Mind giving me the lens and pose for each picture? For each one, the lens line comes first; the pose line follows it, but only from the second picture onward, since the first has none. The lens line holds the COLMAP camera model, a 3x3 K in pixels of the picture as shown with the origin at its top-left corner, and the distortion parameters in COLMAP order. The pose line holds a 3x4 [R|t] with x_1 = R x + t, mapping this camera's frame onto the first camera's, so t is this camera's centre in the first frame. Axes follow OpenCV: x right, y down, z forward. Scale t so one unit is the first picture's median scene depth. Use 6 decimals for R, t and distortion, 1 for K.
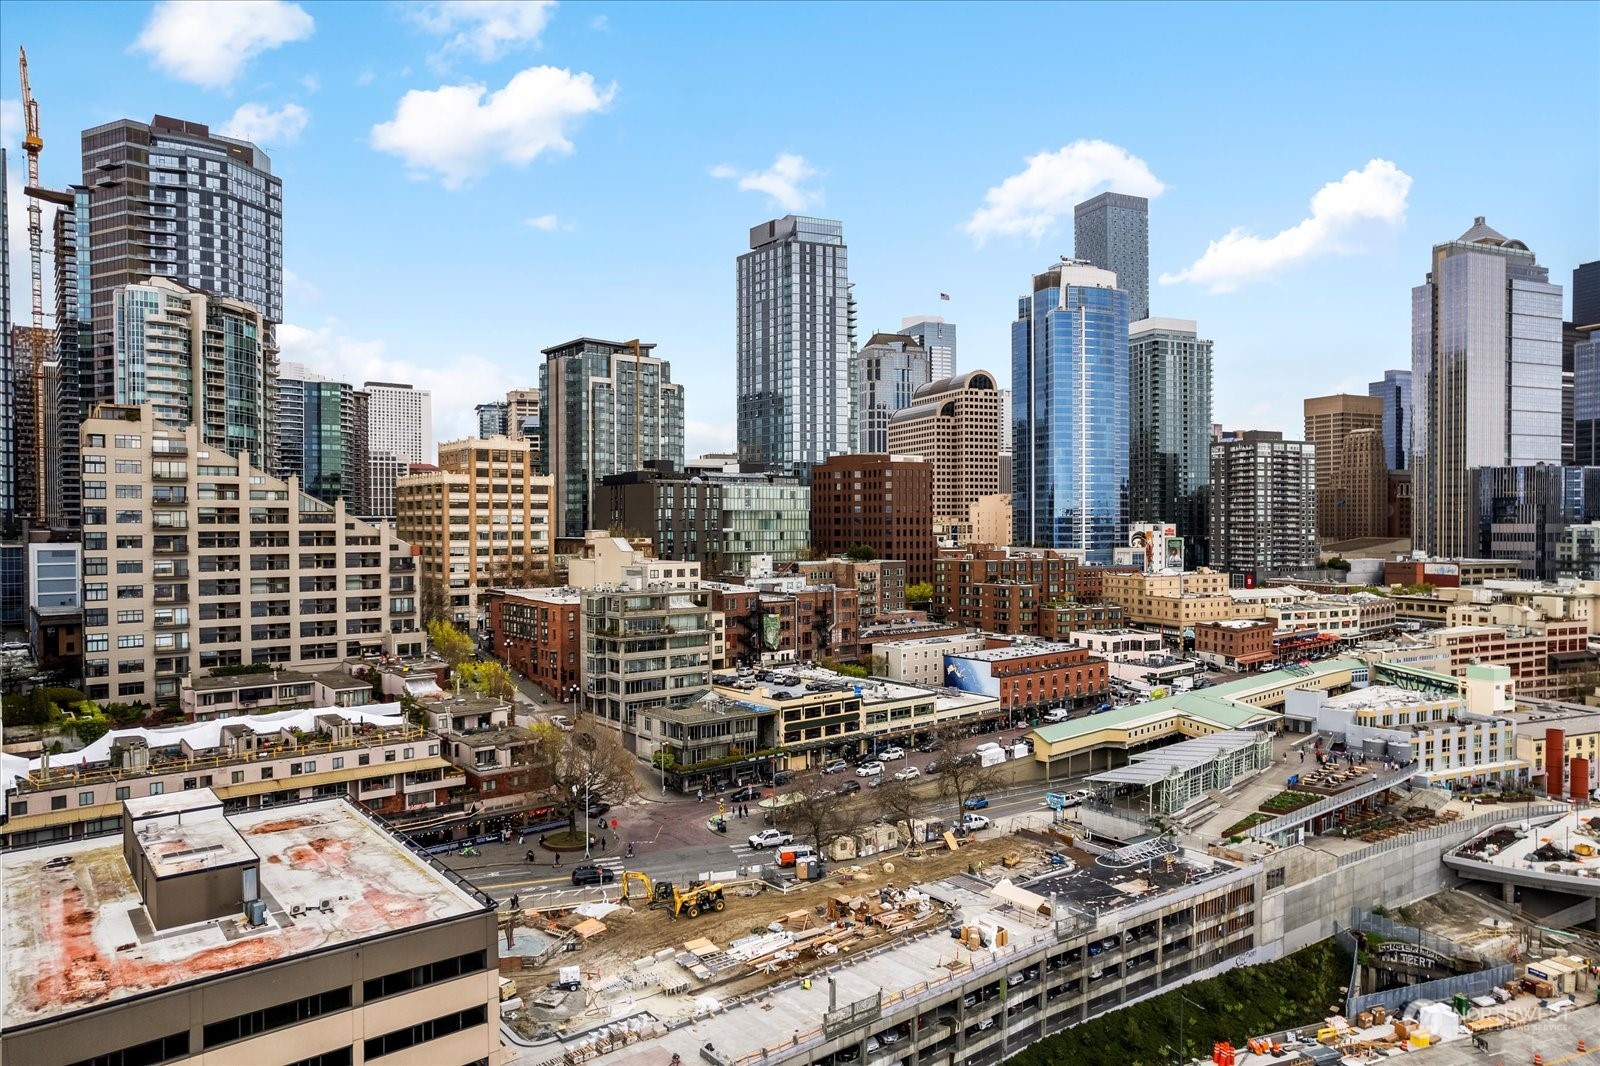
lens RADIAL K [[981.9, 0, 760.0], [0, 981.9, 535.9], [0, 0, 1]] dist [-0.066384, 0.067676]
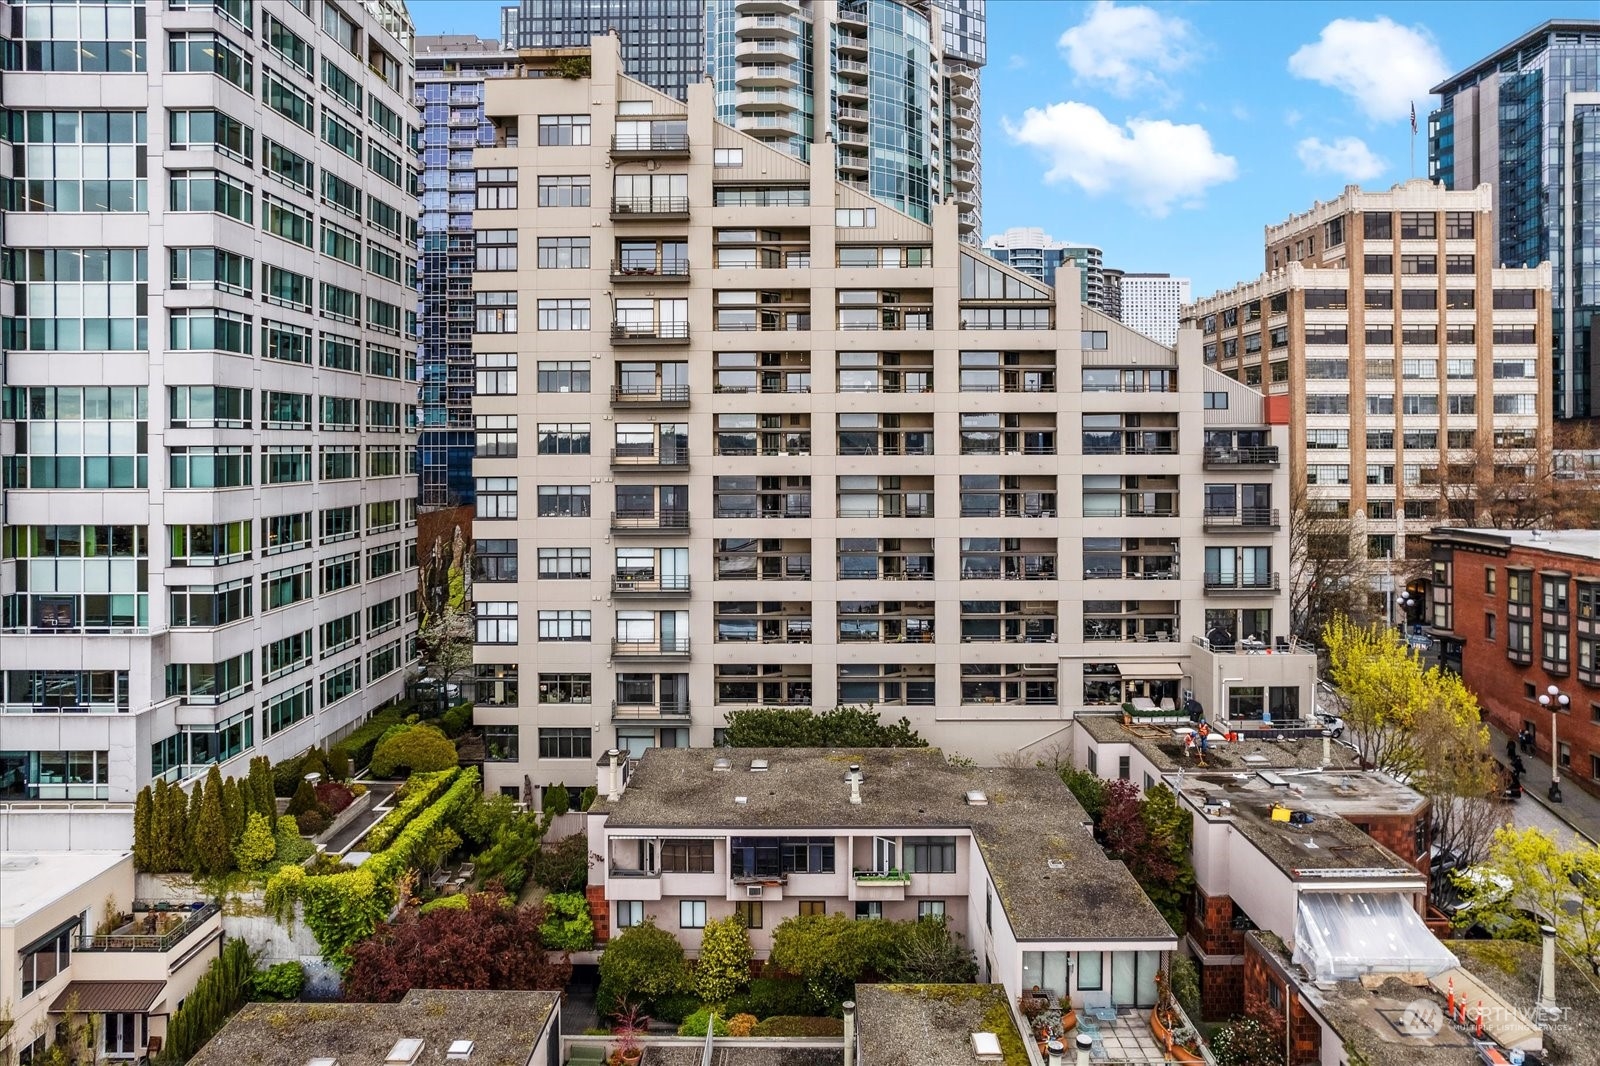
lens RADIAL K [[1115.7, 0, 801.3], [0, 1115.7, 429.1], [0, 0, 1]] dist [-0.029355, 0.002073]
pose [[0.789576, -0.005938, -0.613625, -0.221563], [-0.006839, 0.999806, -0.018474, 0.027436], [0.613615, 0.018783, 0.789382, 0.530400]]
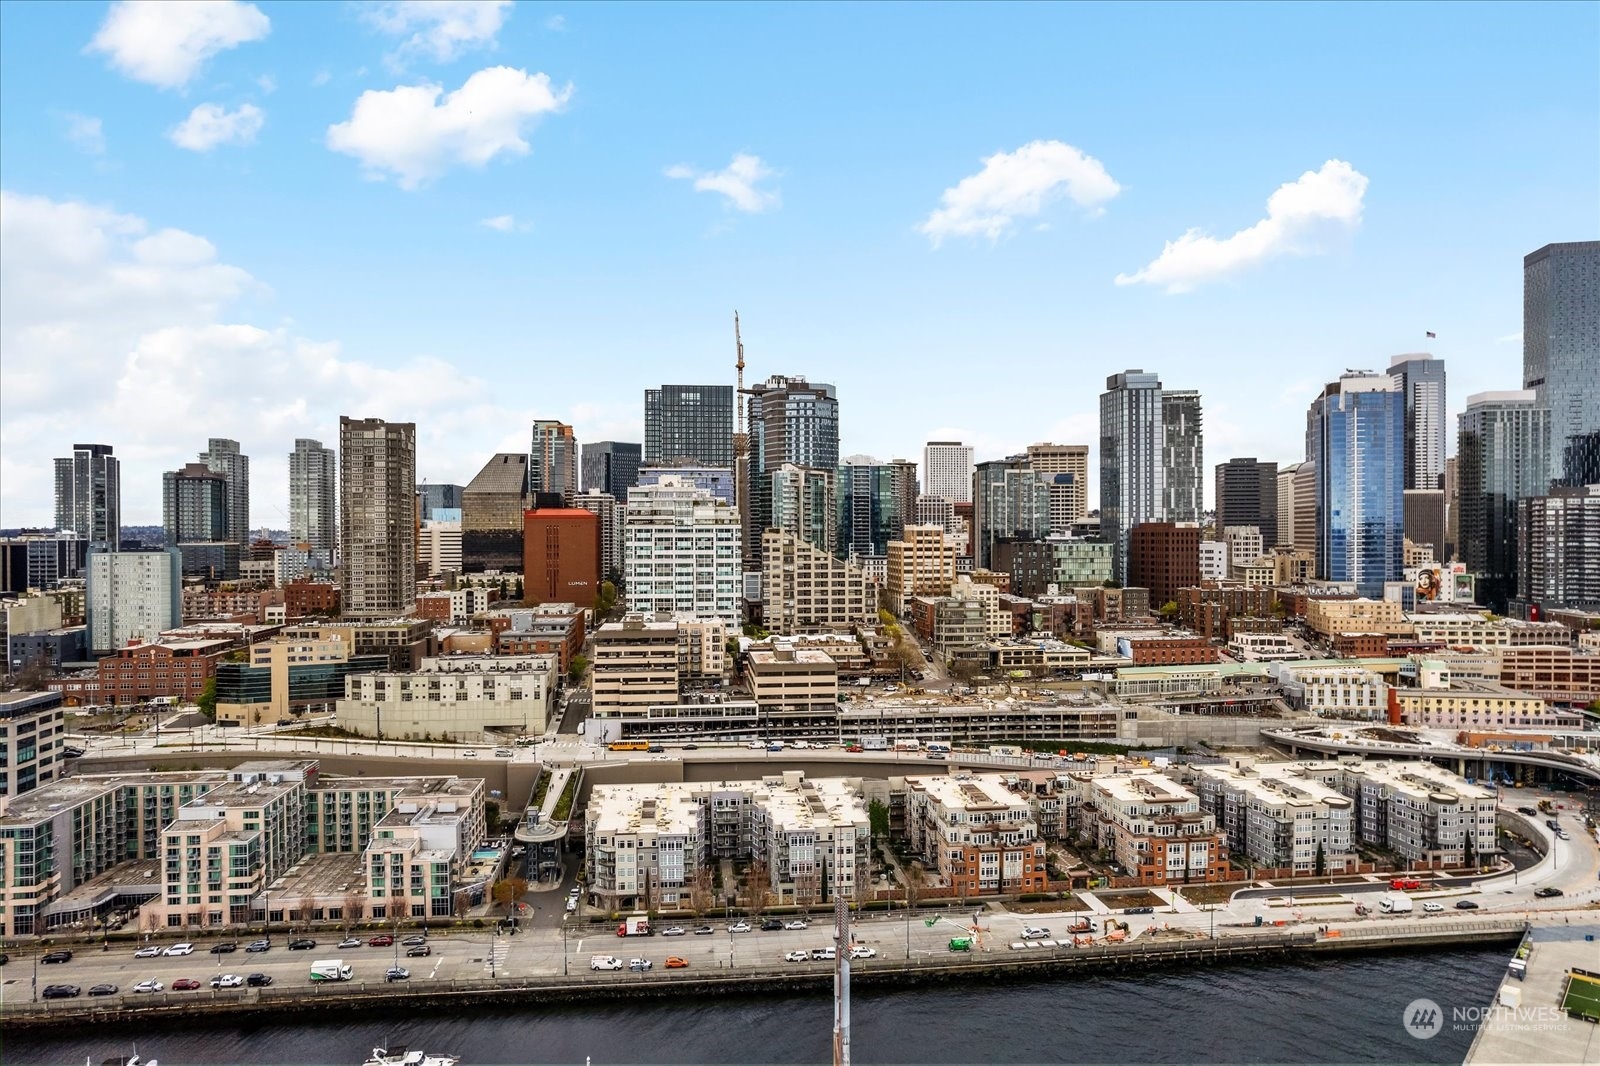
lens RADIAL K [[781.4, 0, 800.0], [0, 781.4, 533.0], [0, 0, 1]] dist [-0.028876, 0.000108]
pose [[0.850413, -0.007761, -0.526059, 0.470251], [-0.006341, 0.999667, -0.024999, -0.048375], [0.526078, 0.024595, 0.850081, -0.701518]]
